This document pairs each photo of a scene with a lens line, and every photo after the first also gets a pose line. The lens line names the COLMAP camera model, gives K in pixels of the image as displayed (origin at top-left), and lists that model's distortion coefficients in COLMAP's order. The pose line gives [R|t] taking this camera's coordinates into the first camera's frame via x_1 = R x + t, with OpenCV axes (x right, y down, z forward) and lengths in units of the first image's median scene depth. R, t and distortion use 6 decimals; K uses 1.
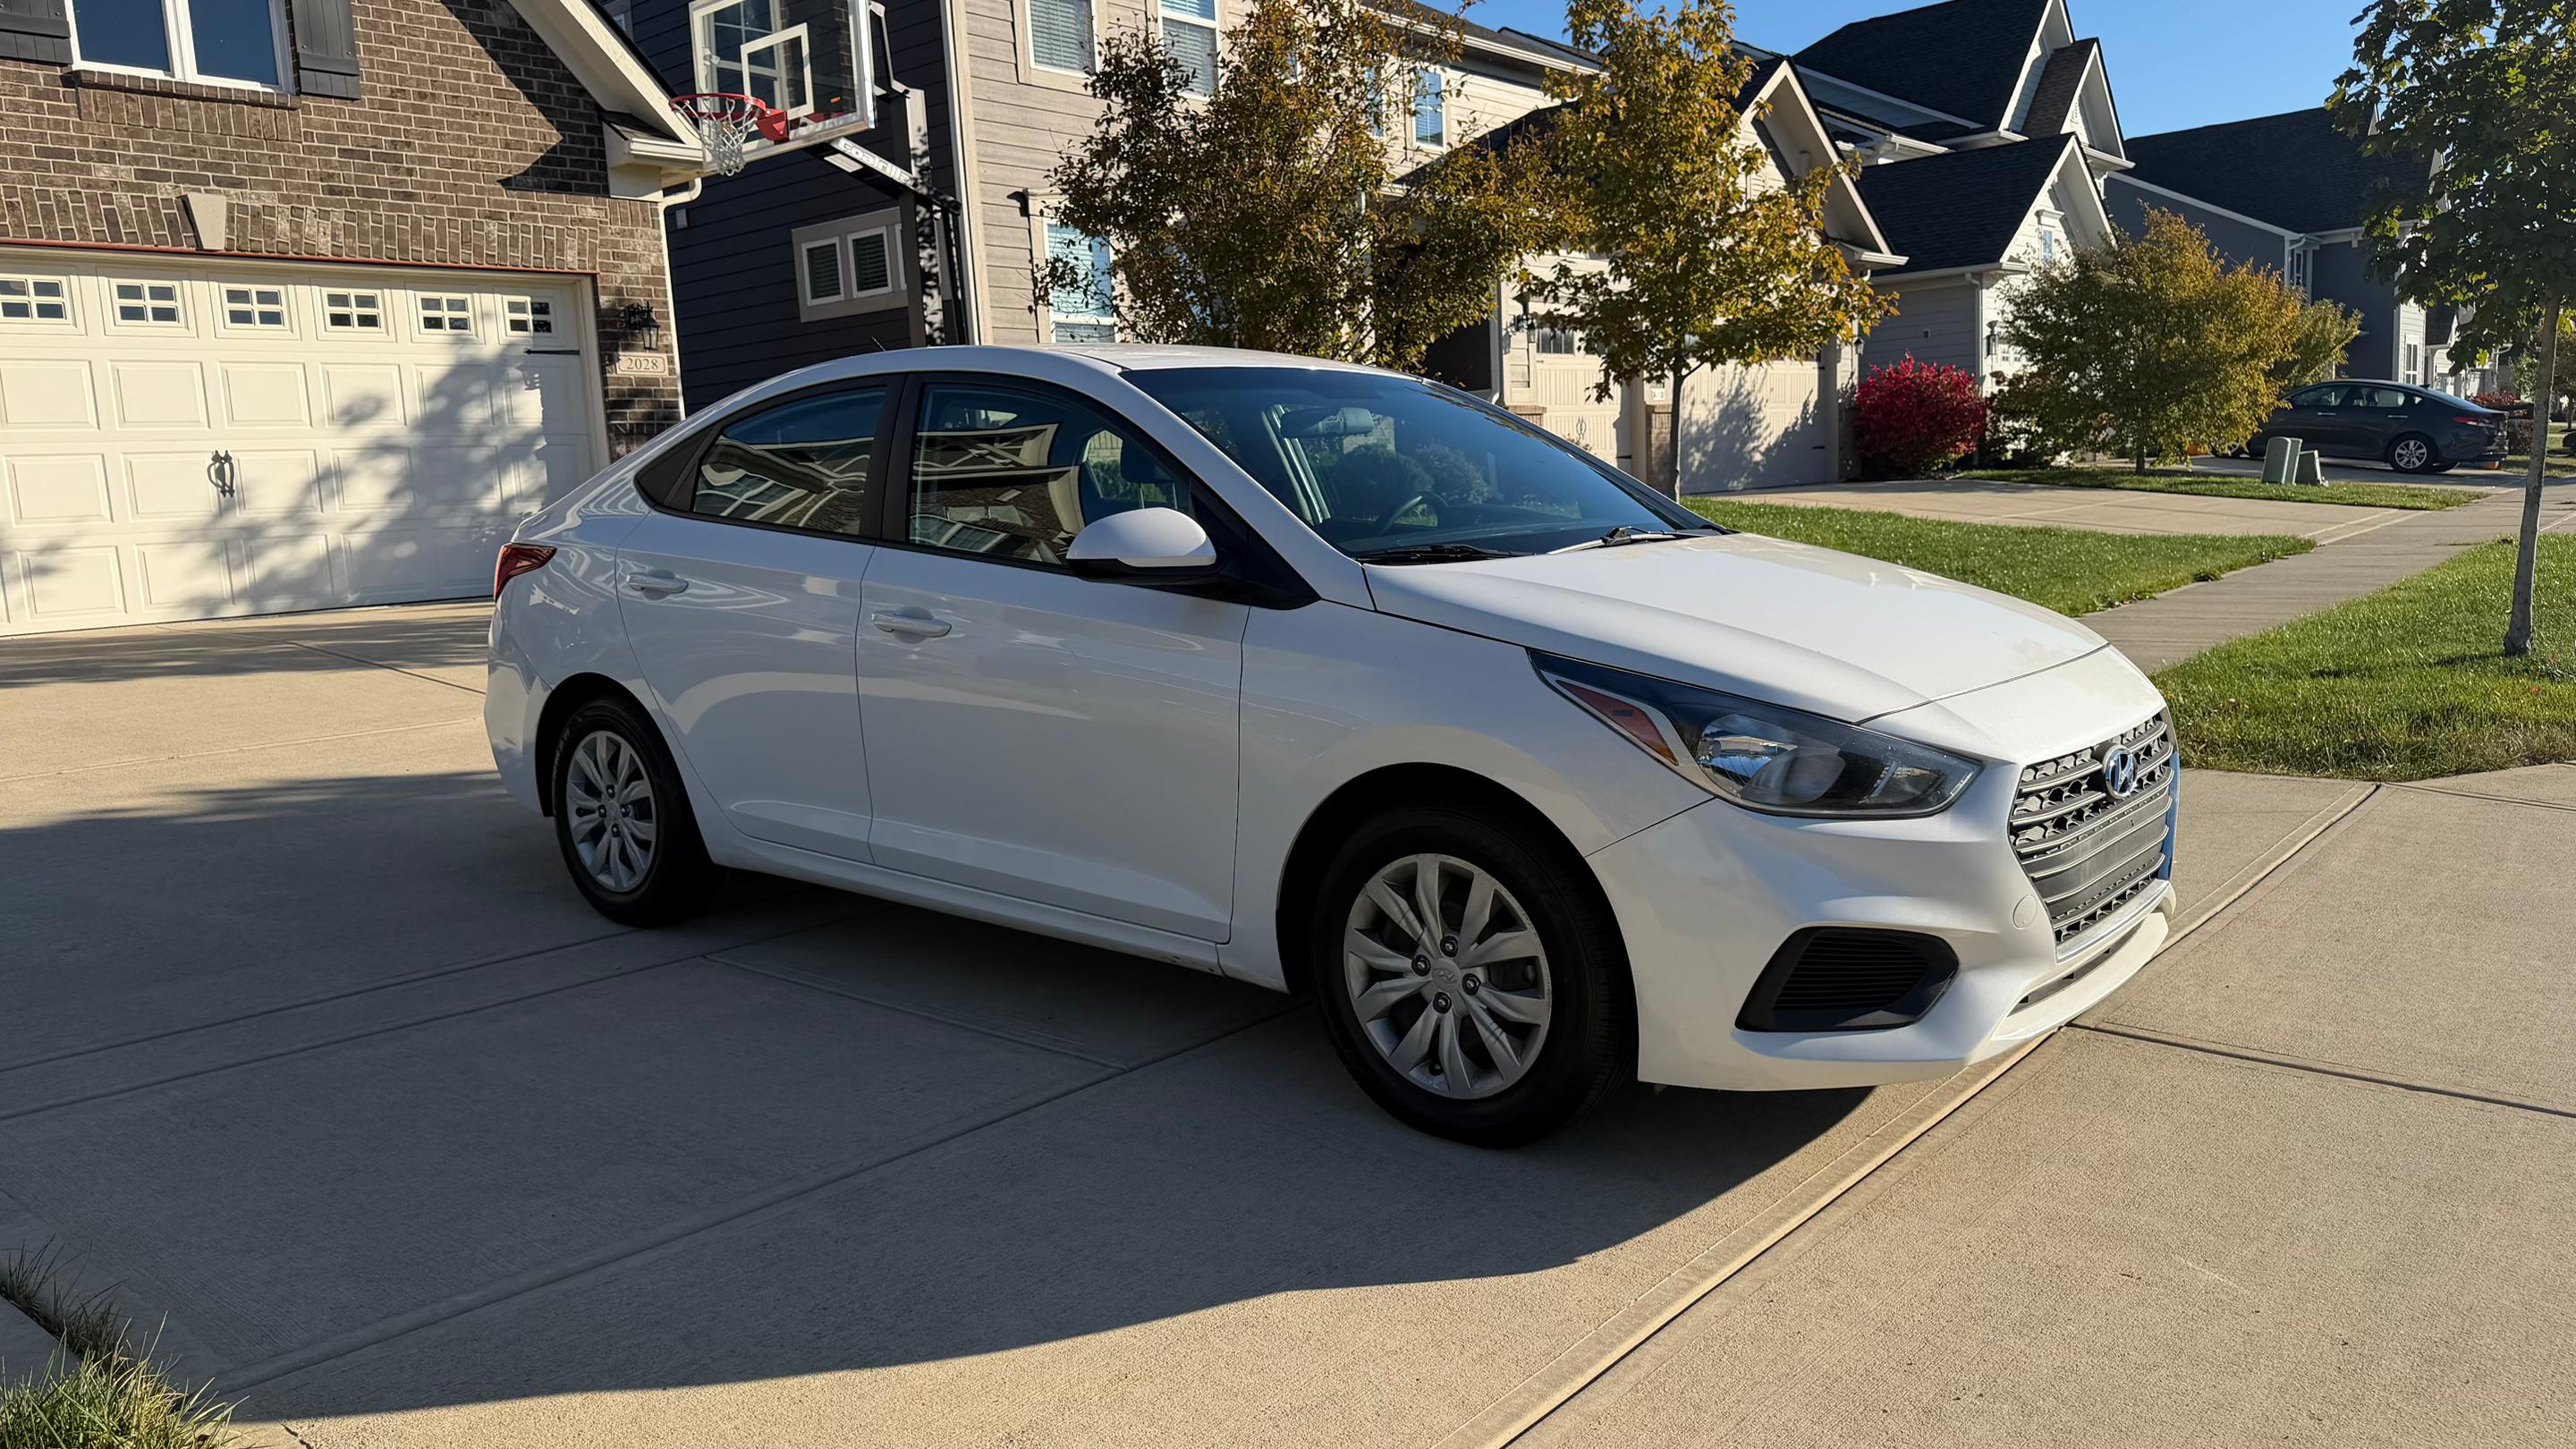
lens RADIAL K [[1743.1, 0, 1292.1], [0, 1743.1, 728.9], [0, 0, 1]] dist [0.019464, -0.022986]
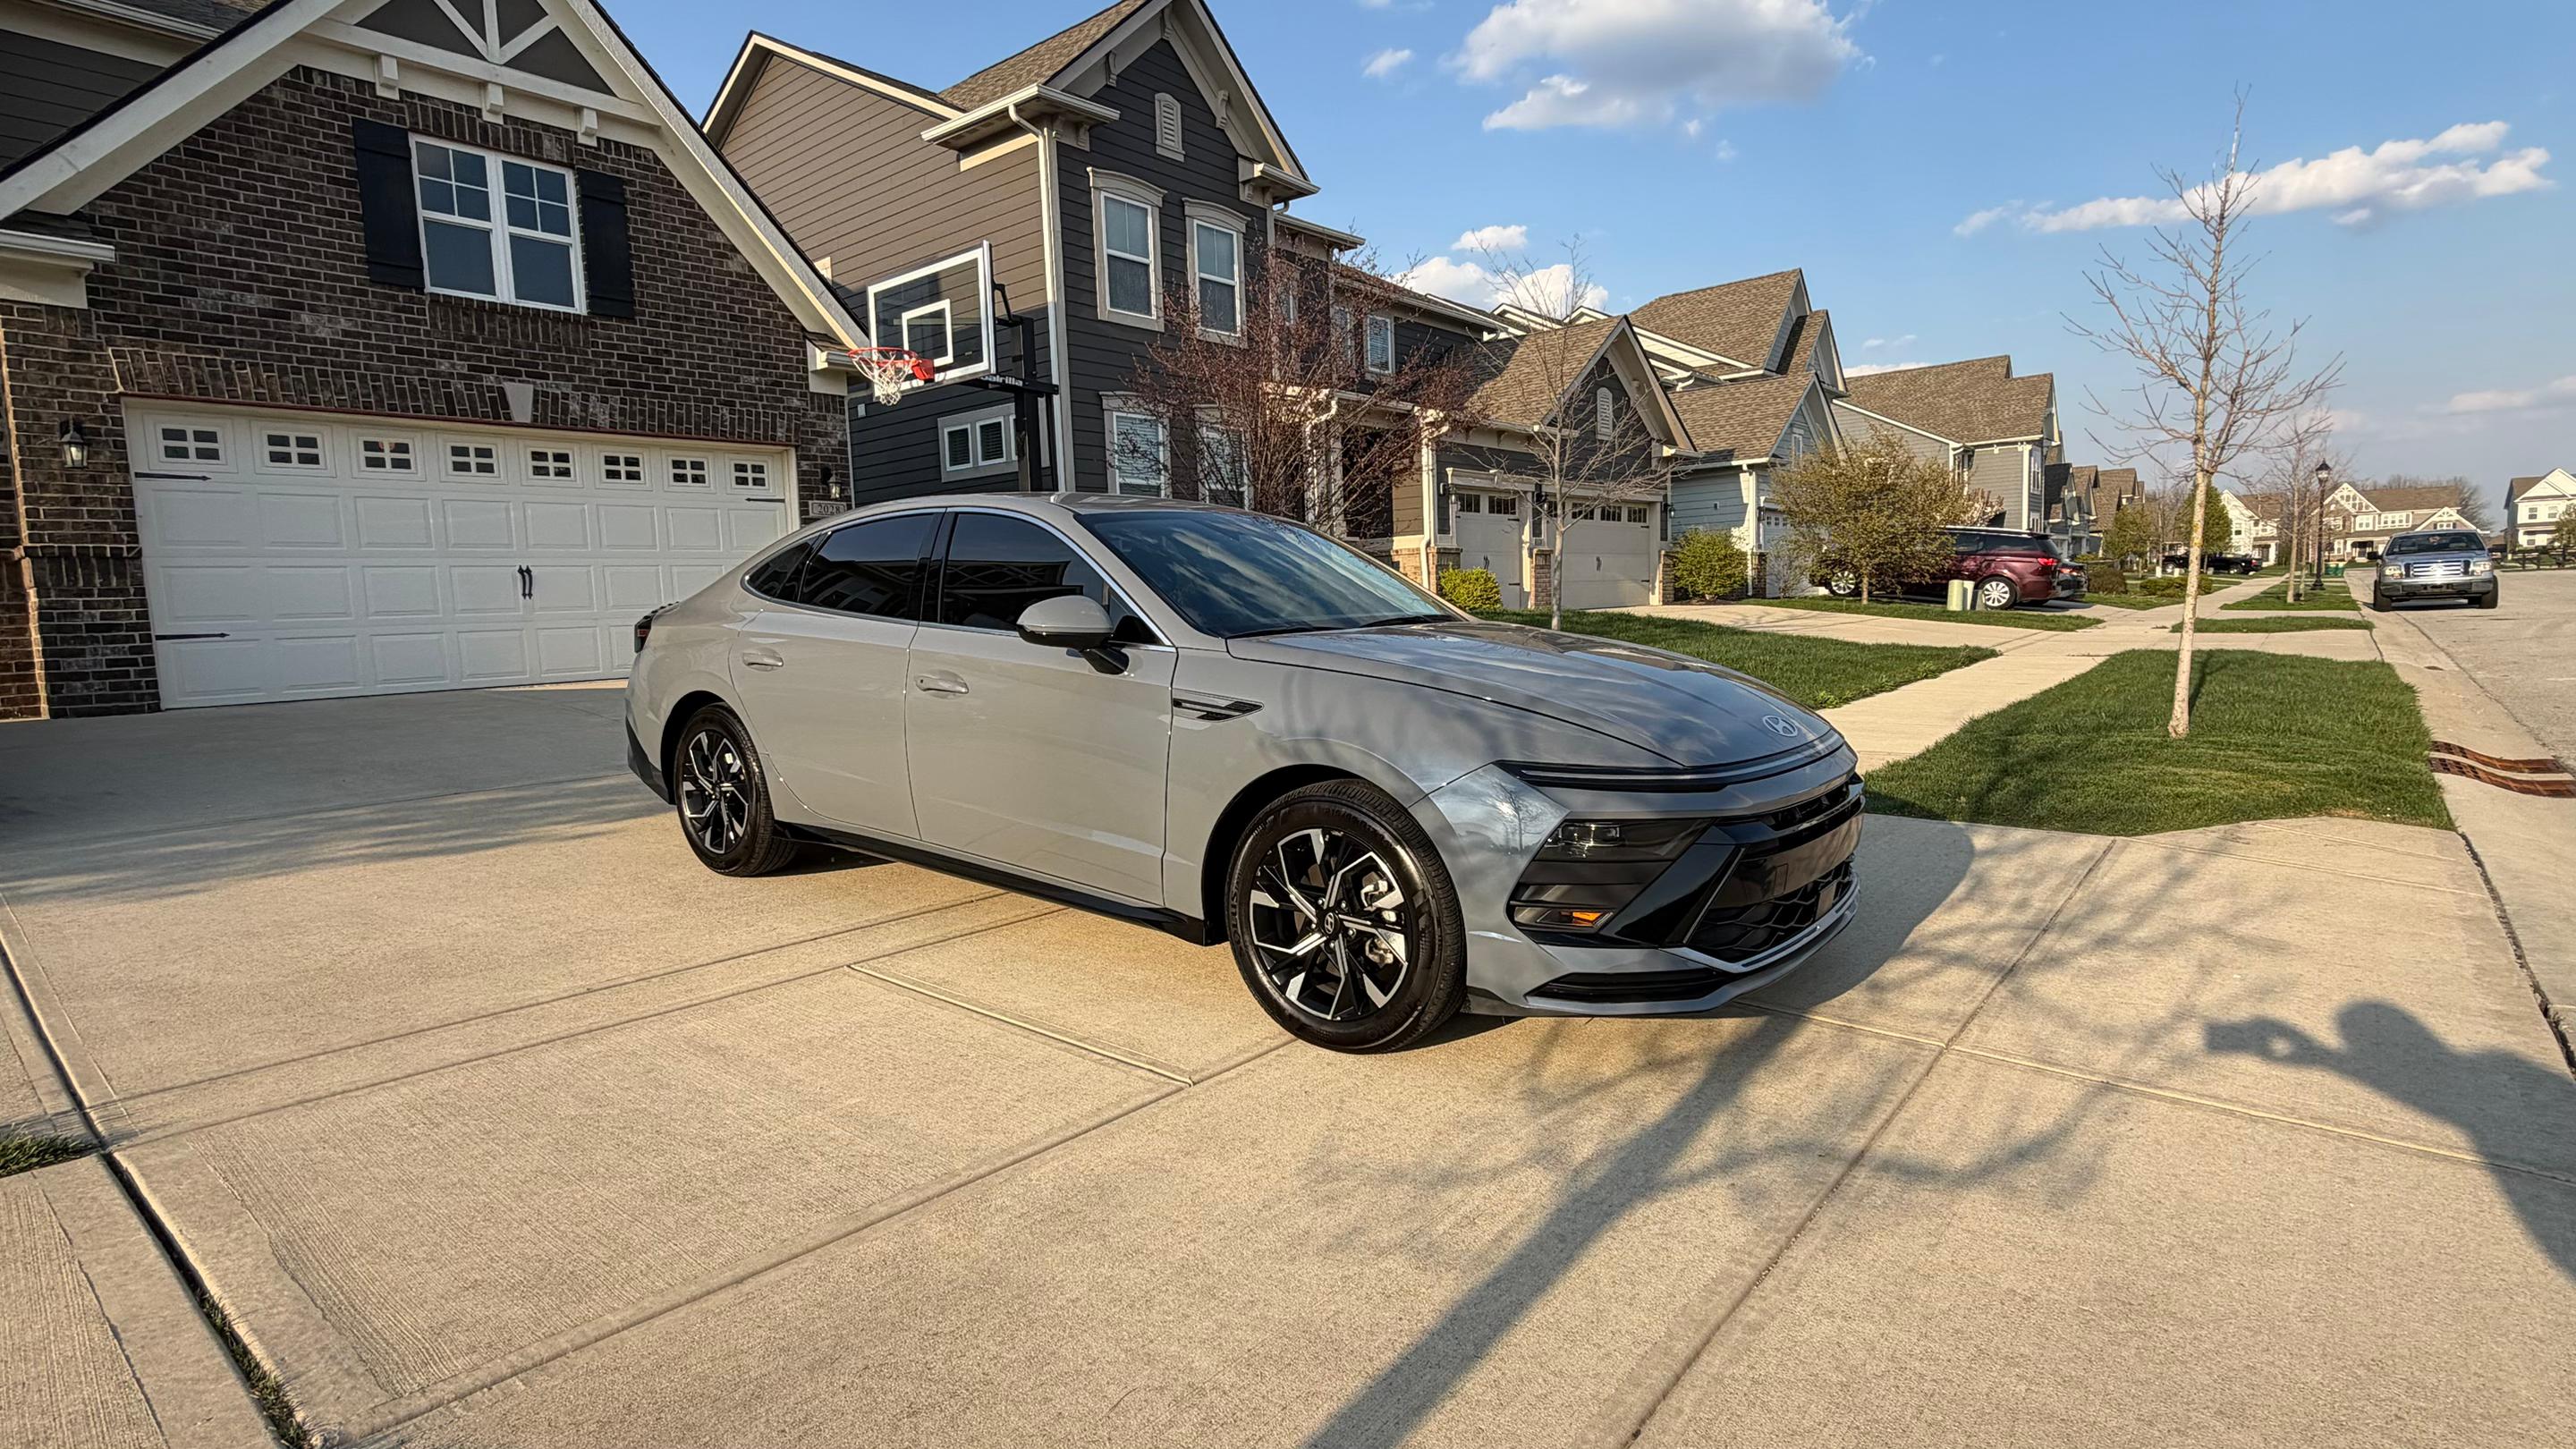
lens RADIAL K [[1186.9, 0, 1288.0], [0, 1186.9, 724.5], [0, 0, 1]] dist [-0.000982, 0.000972]
pose [[0.999816, 0.014582, 0.012487, -0.012923], [-0.014130, 0.999268, -0.035561, -0.007323], [-0.012996, 0.035378, 0.999290, 0.049931]]
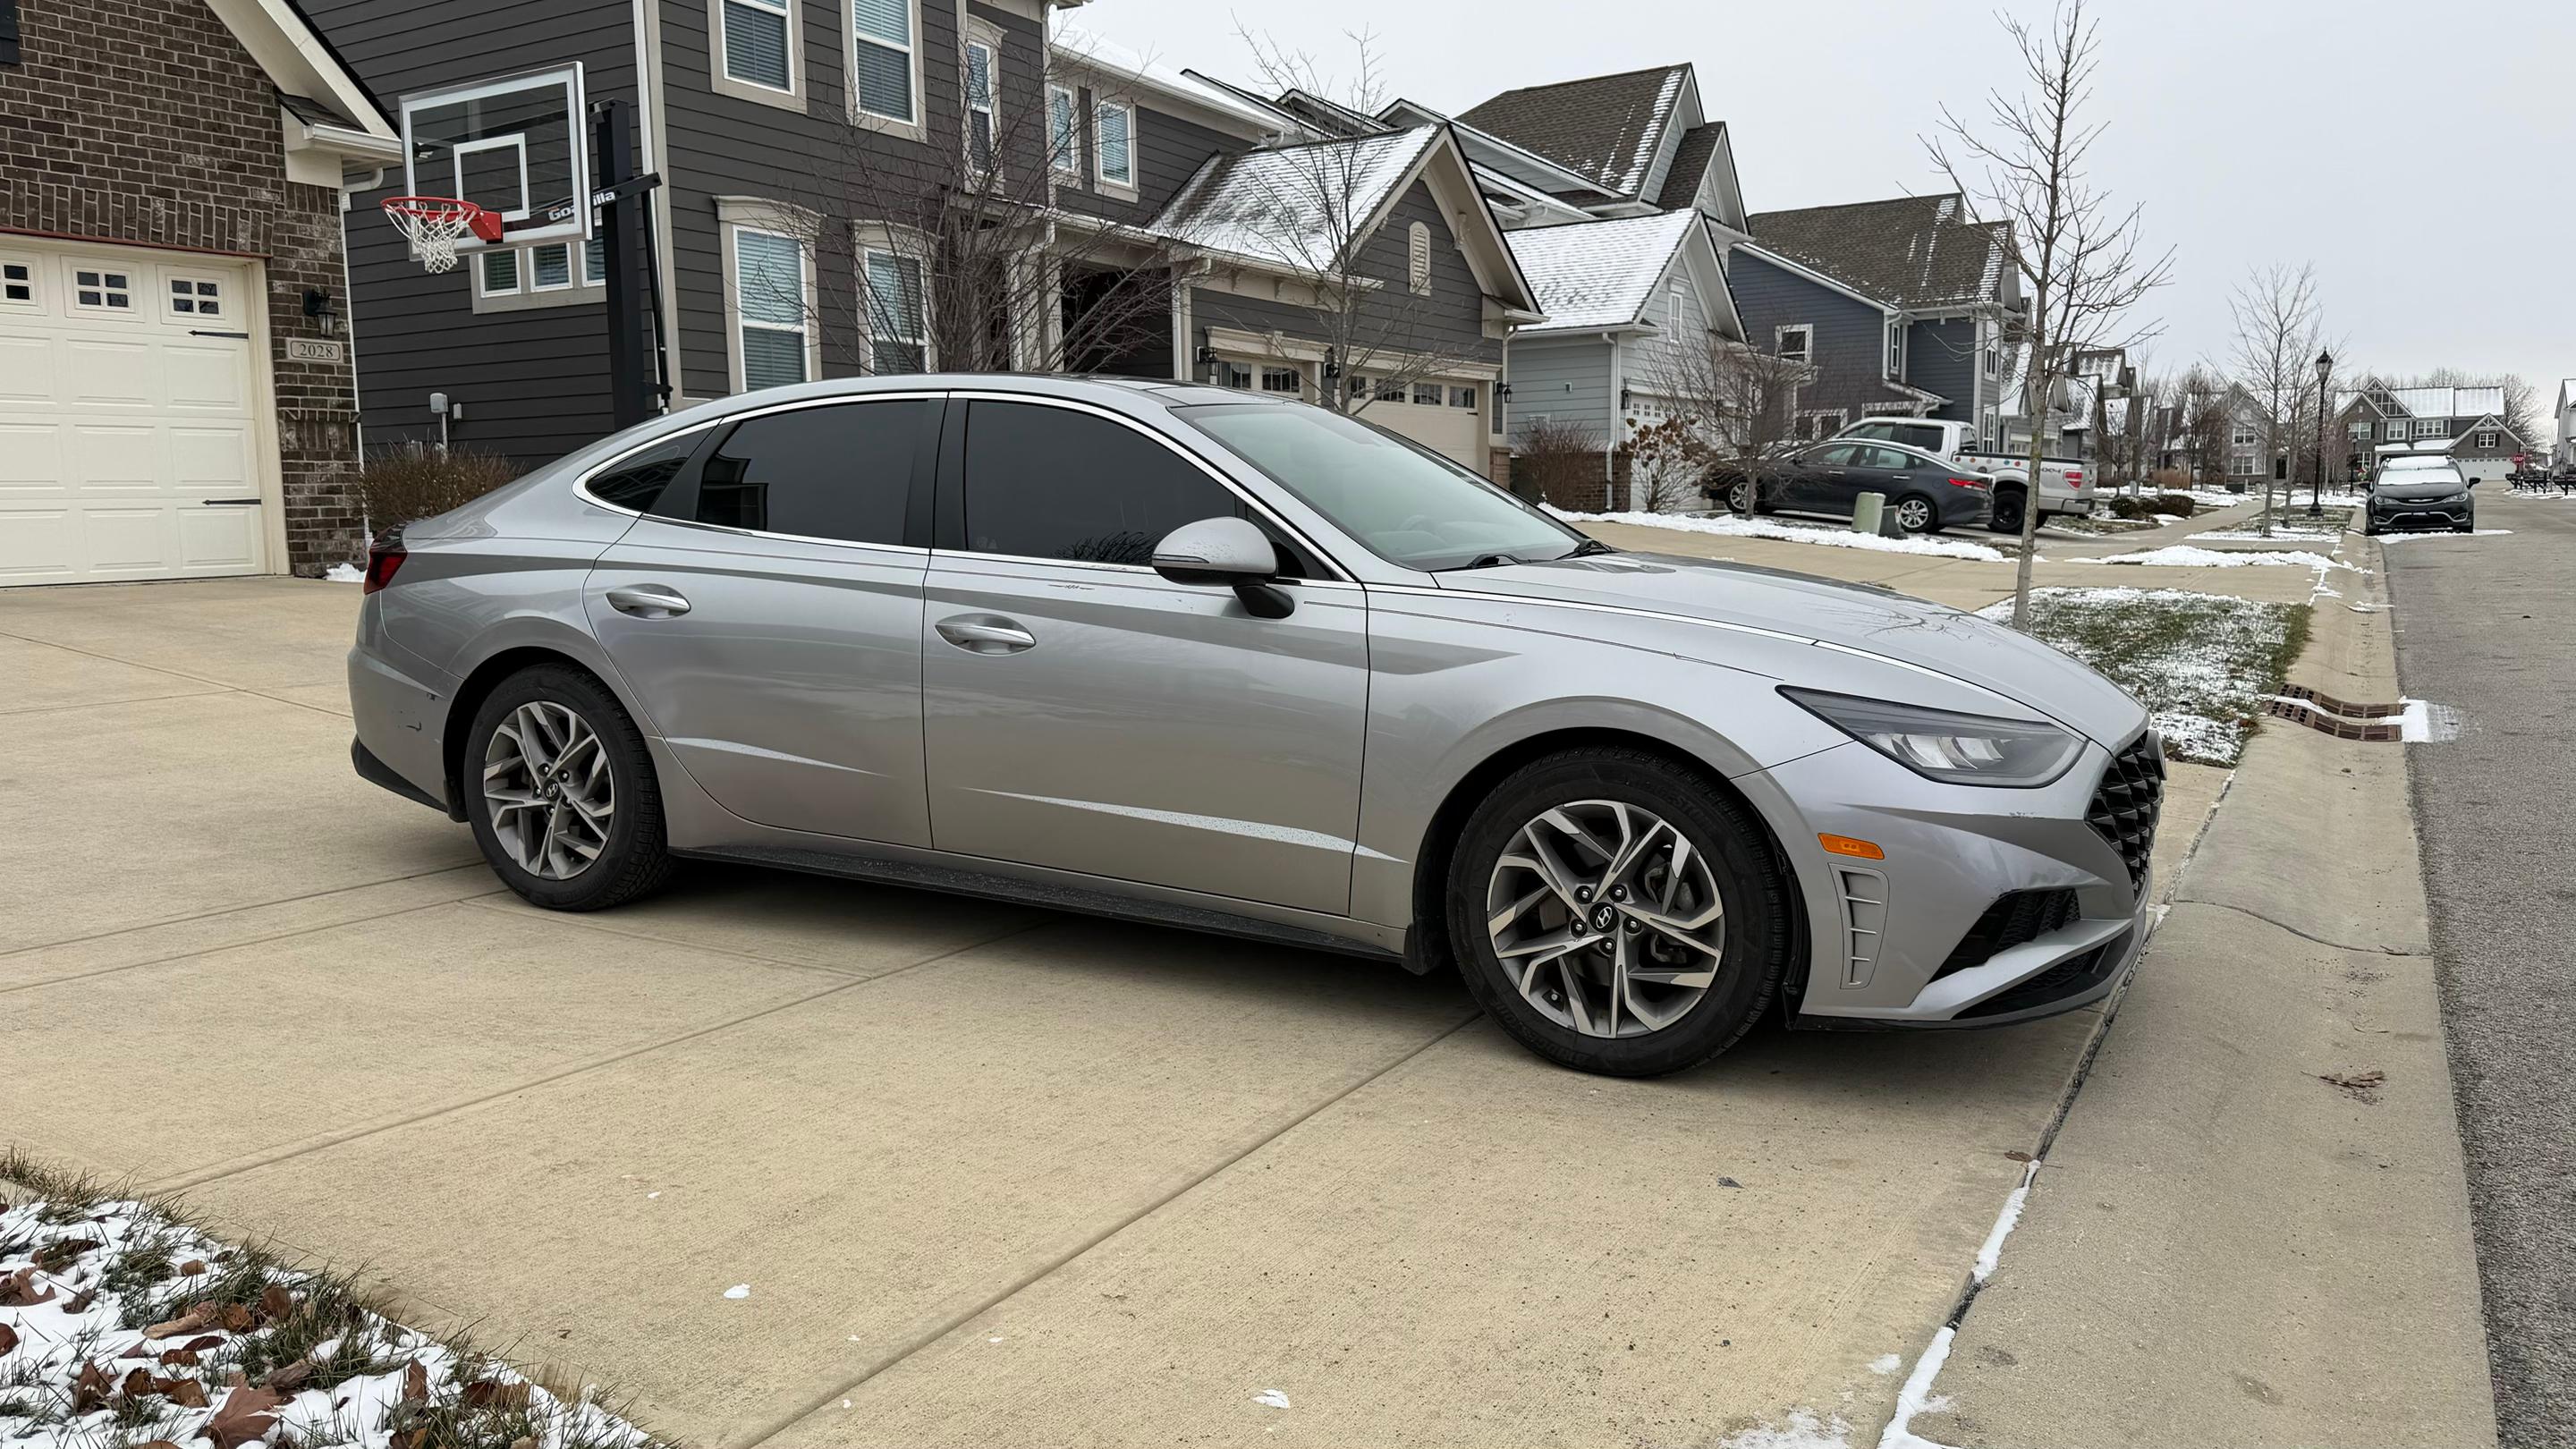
lens RADIAL K [[1738.5, 0, 1274.0], [0, 1738.5, 716.9], [0, 0, 1]] dist [0.030874, -0.032239]
pose [[0.984399, 0.017429, 0.175083, -0.010512], [-0.014084, 0.999694, -0.020331, 0.011324], [-0.175384, 0.017548, 0.984344, -0.071089]]
